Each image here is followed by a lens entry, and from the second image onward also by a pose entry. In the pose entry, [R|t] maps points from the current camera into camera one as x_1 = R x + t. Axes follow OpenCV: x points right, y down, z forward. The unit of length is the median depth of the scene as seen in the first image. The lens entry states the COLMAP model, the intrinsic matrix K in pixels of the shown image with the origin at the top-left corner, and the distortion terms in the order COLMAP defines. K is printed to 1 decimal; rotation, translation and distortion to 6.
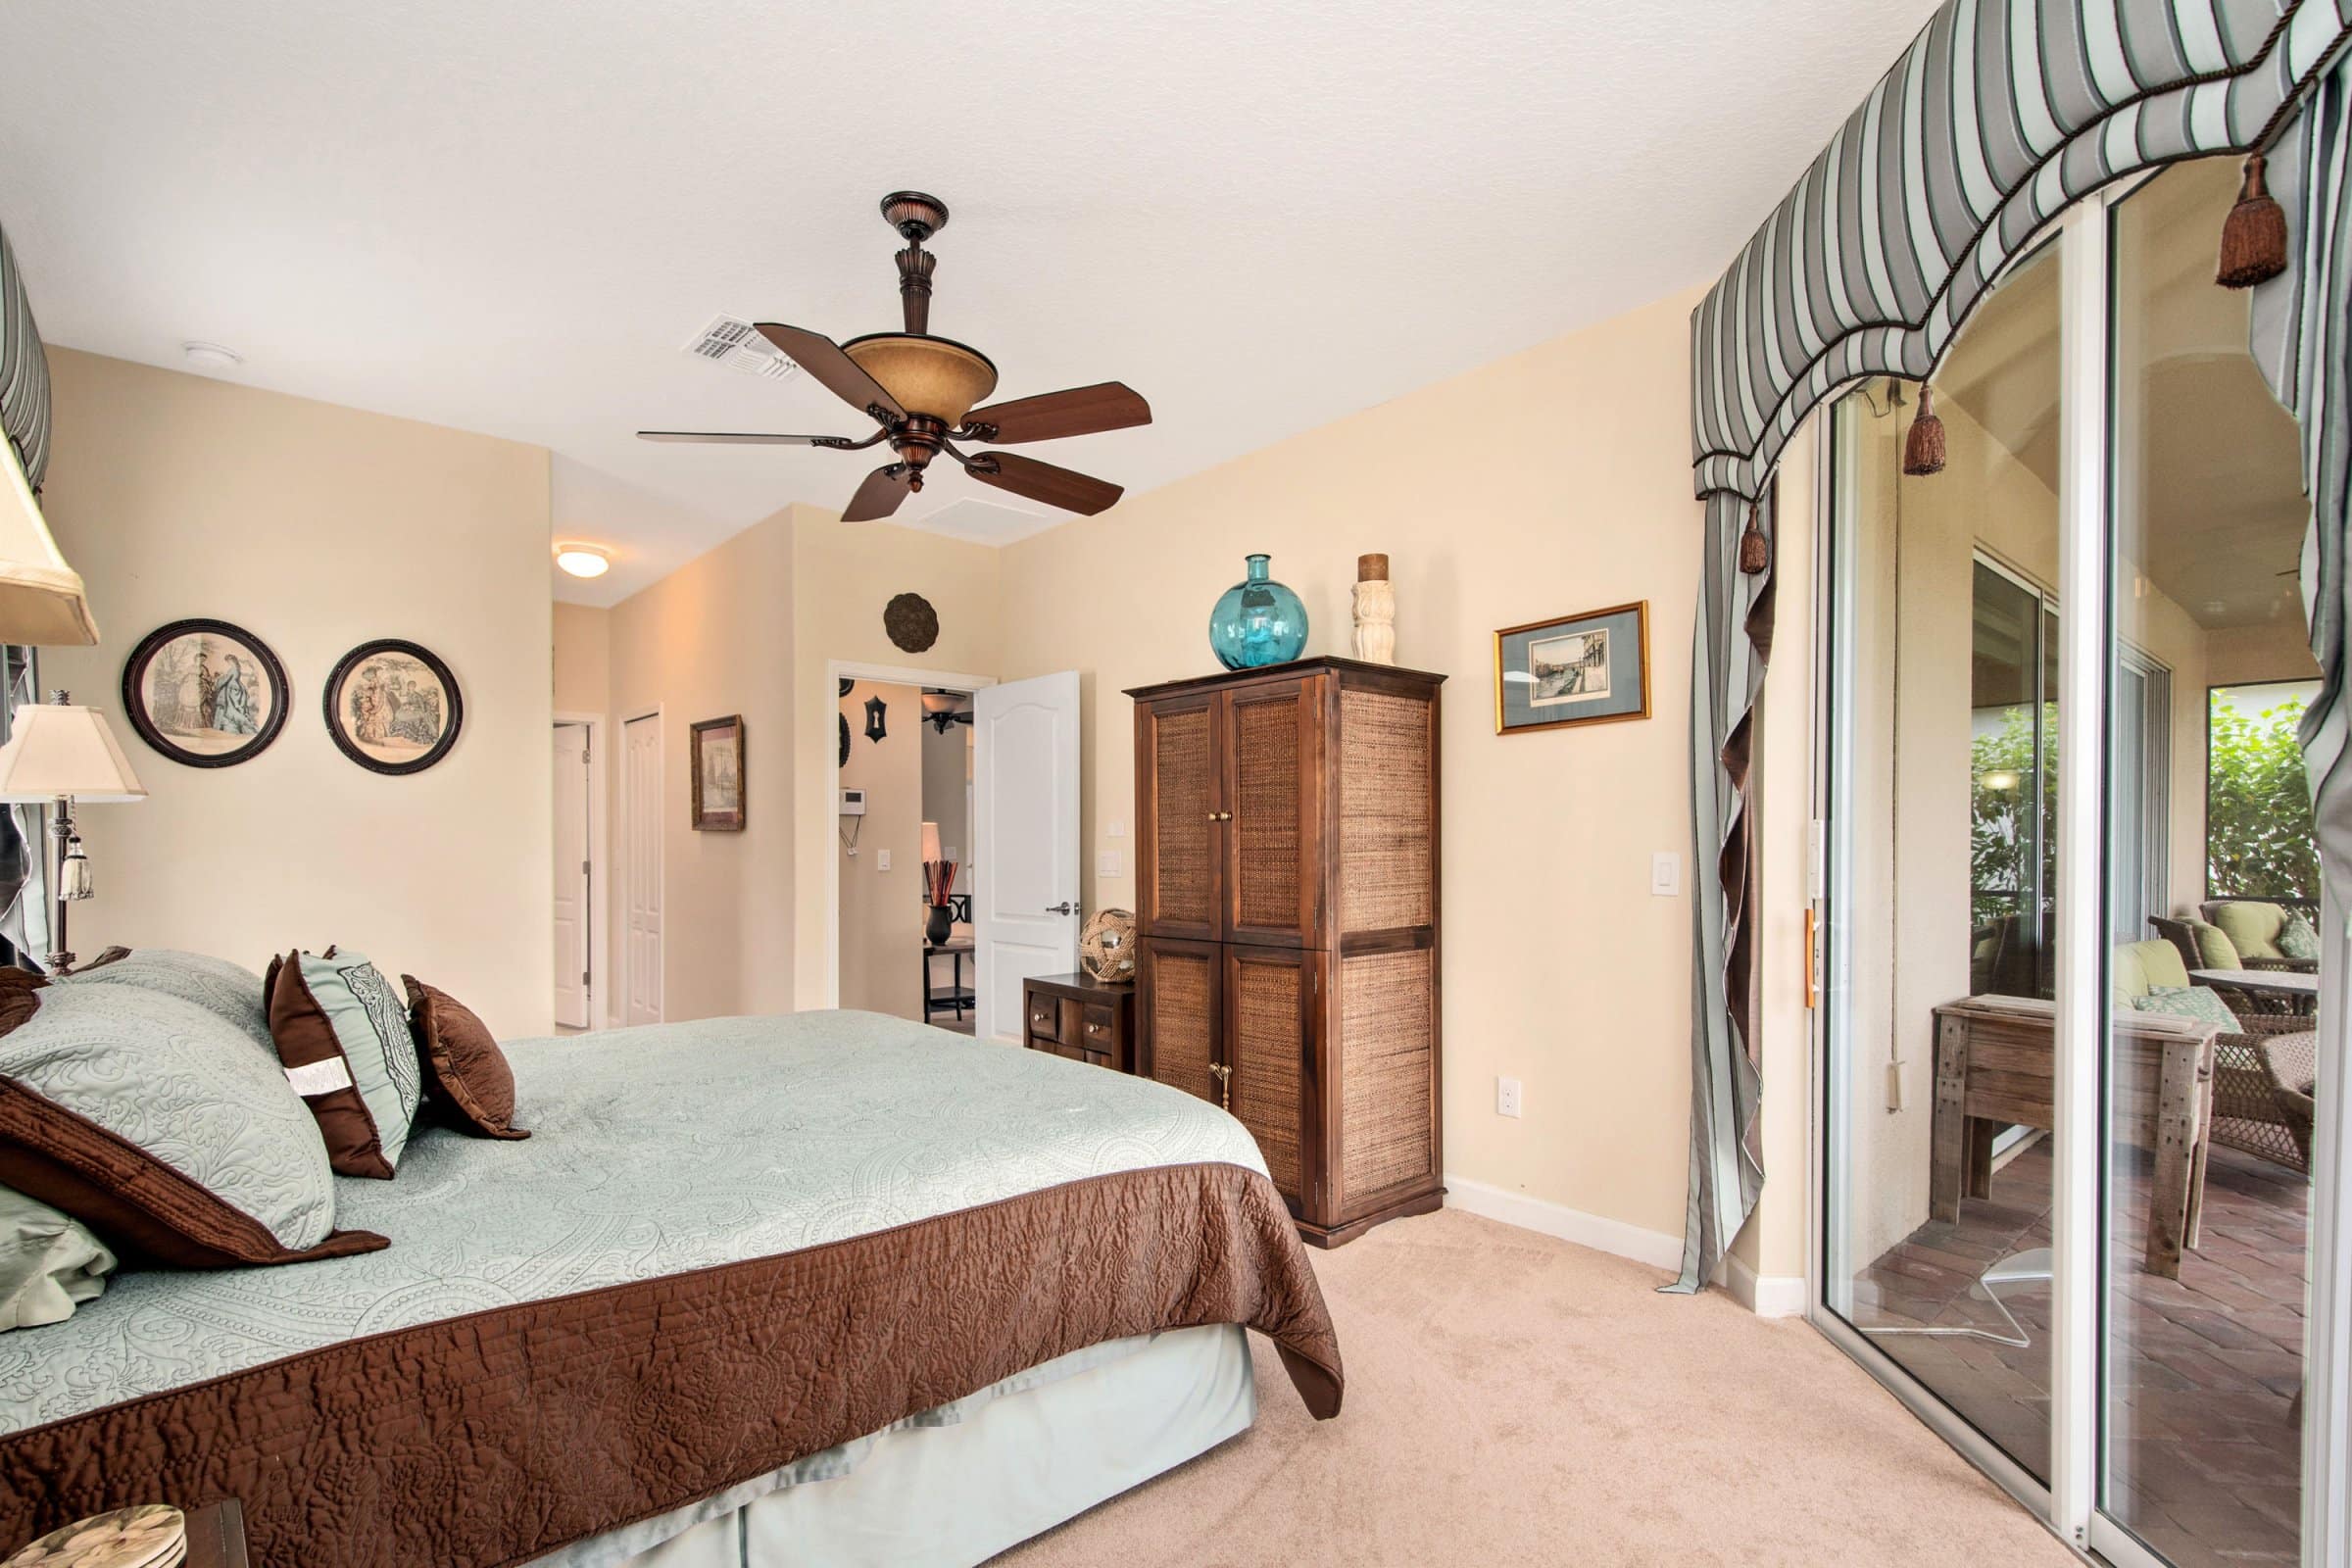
lens RADIAL K [[1091.8, 0, 1170.3], [0, 1091.8, 845.6], [0, 0, 1]] dist [0.002154, 0.000308]
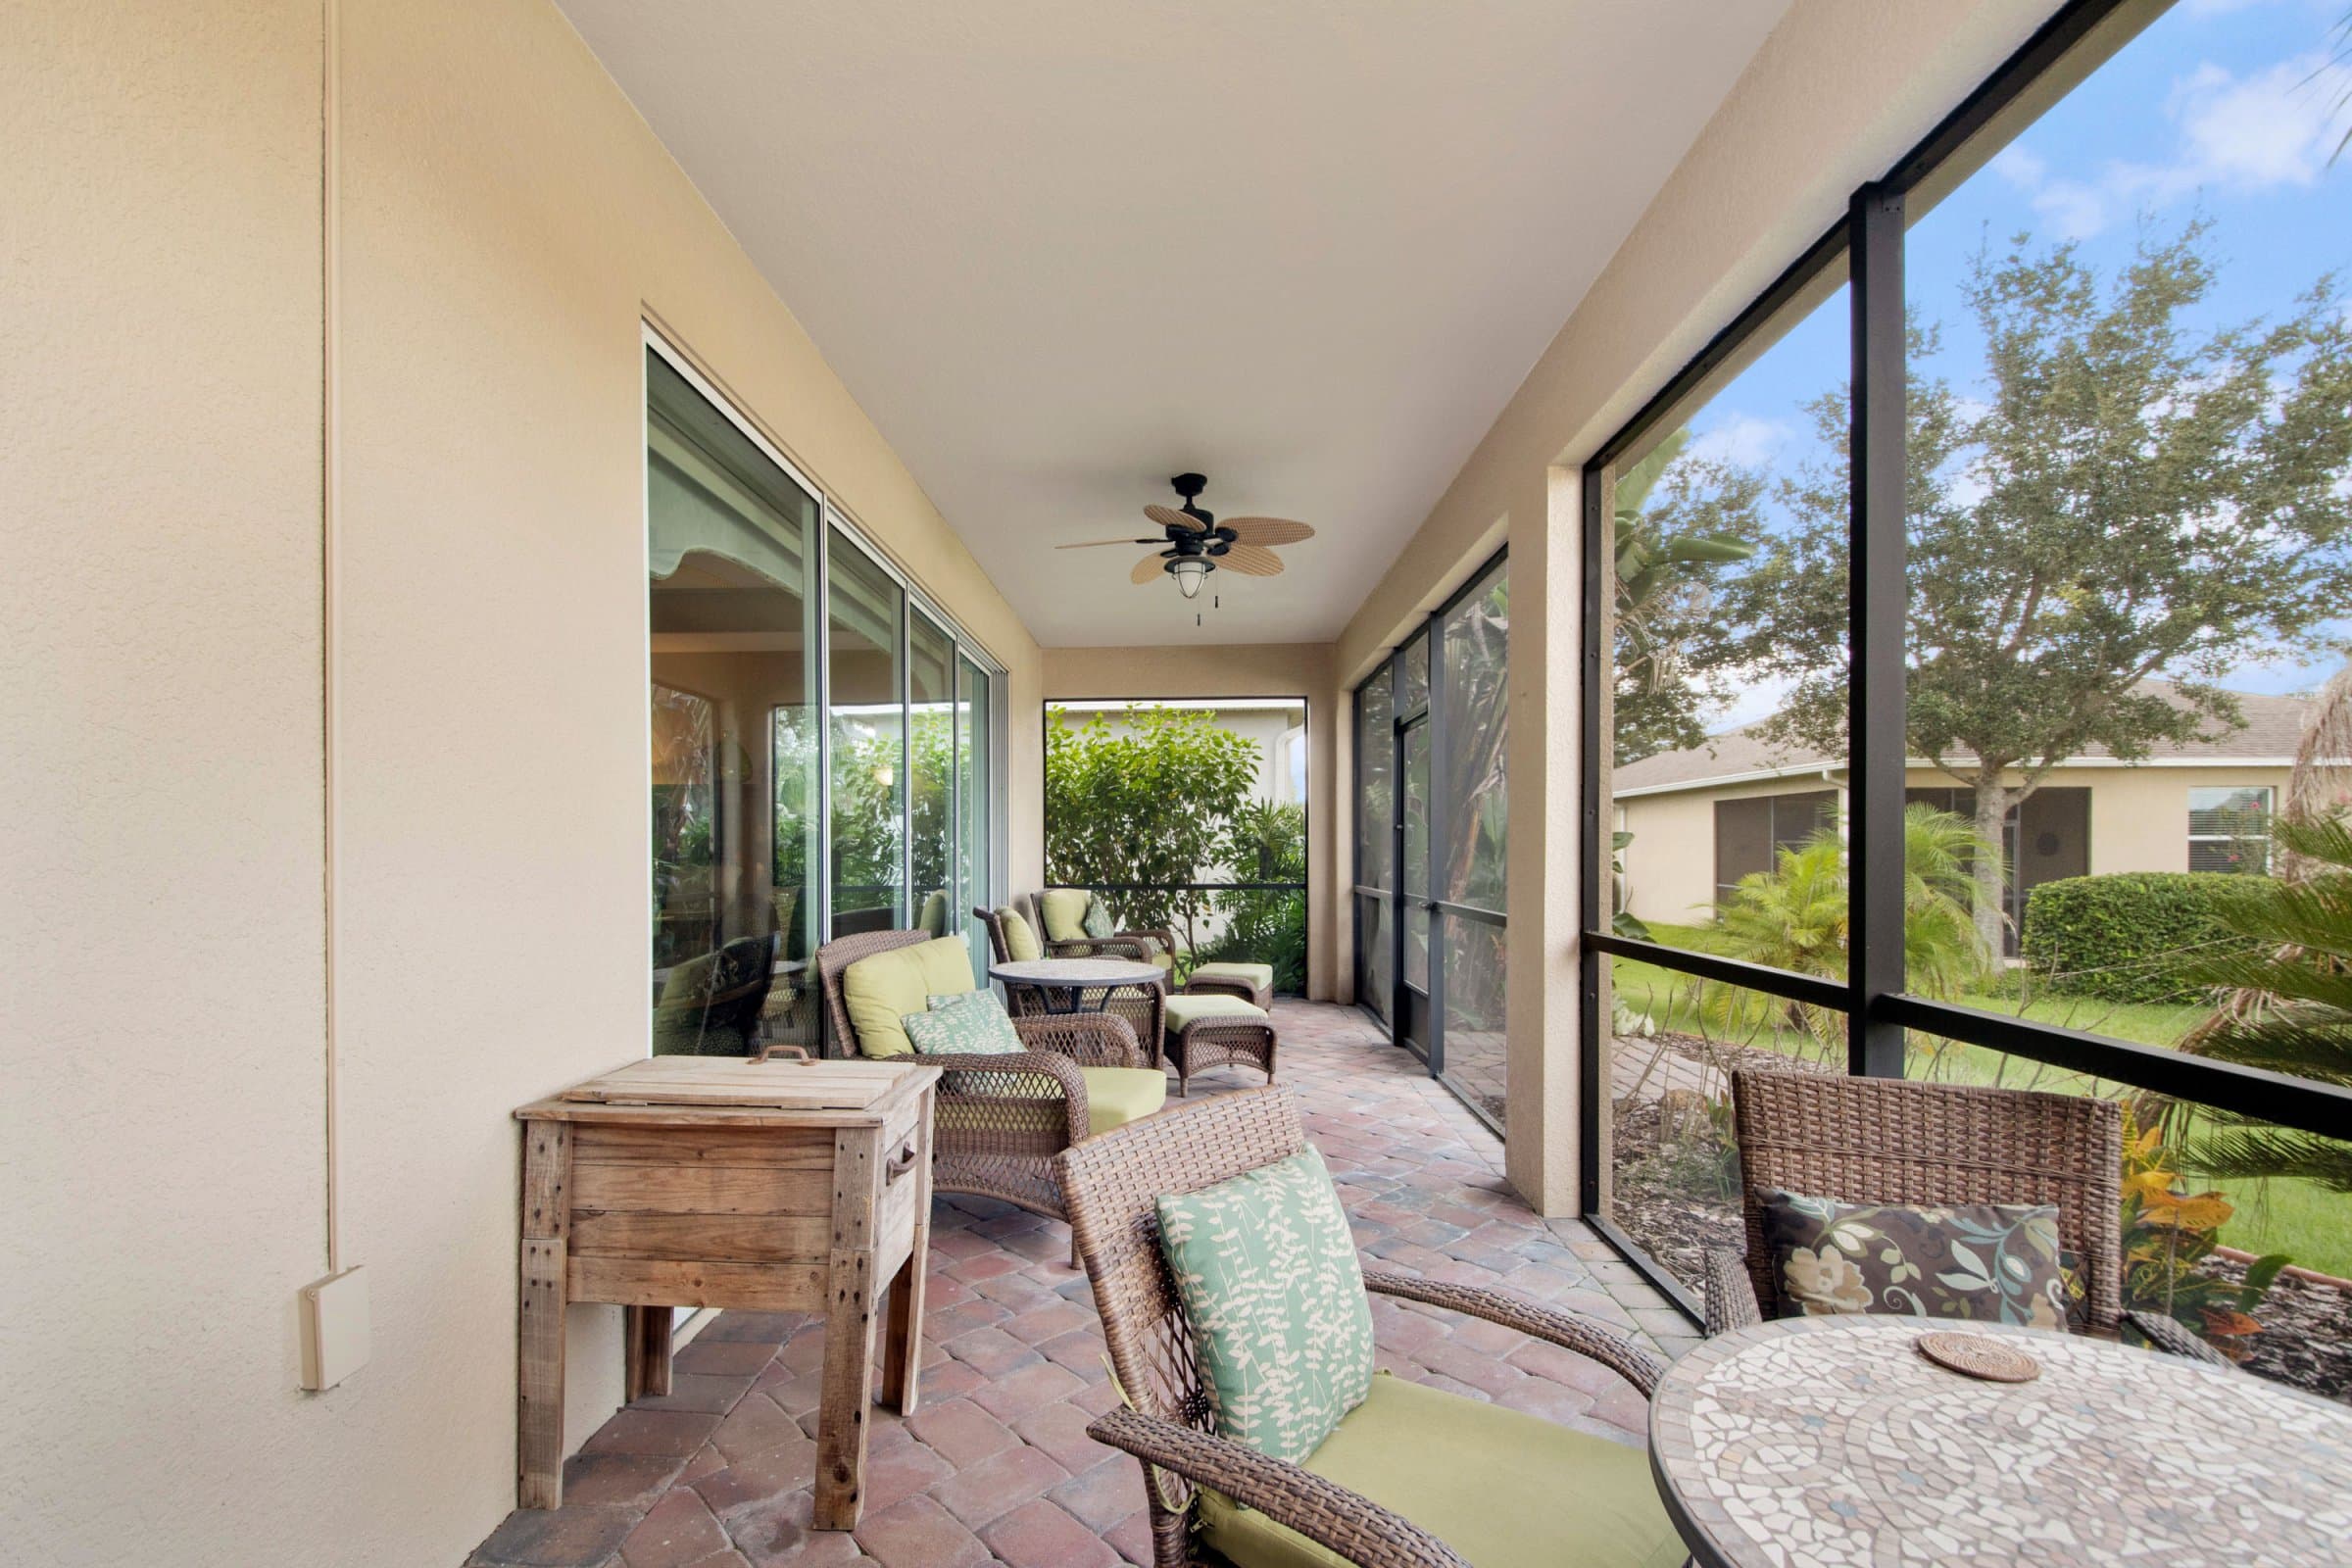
lens RADIAL K [[1023.4, 0, 1151.7], [0, 1023.4, 844.3], [0, 0, 1]] dist [-0.027722, -0.000387]
pose [[0.682832, -0.004833, 0.730560, 0.550546], [0.014700, 0.999867, -0.007125, 0.028380], [-0.730428, 0.015604, 0.682812, 0.439192]]
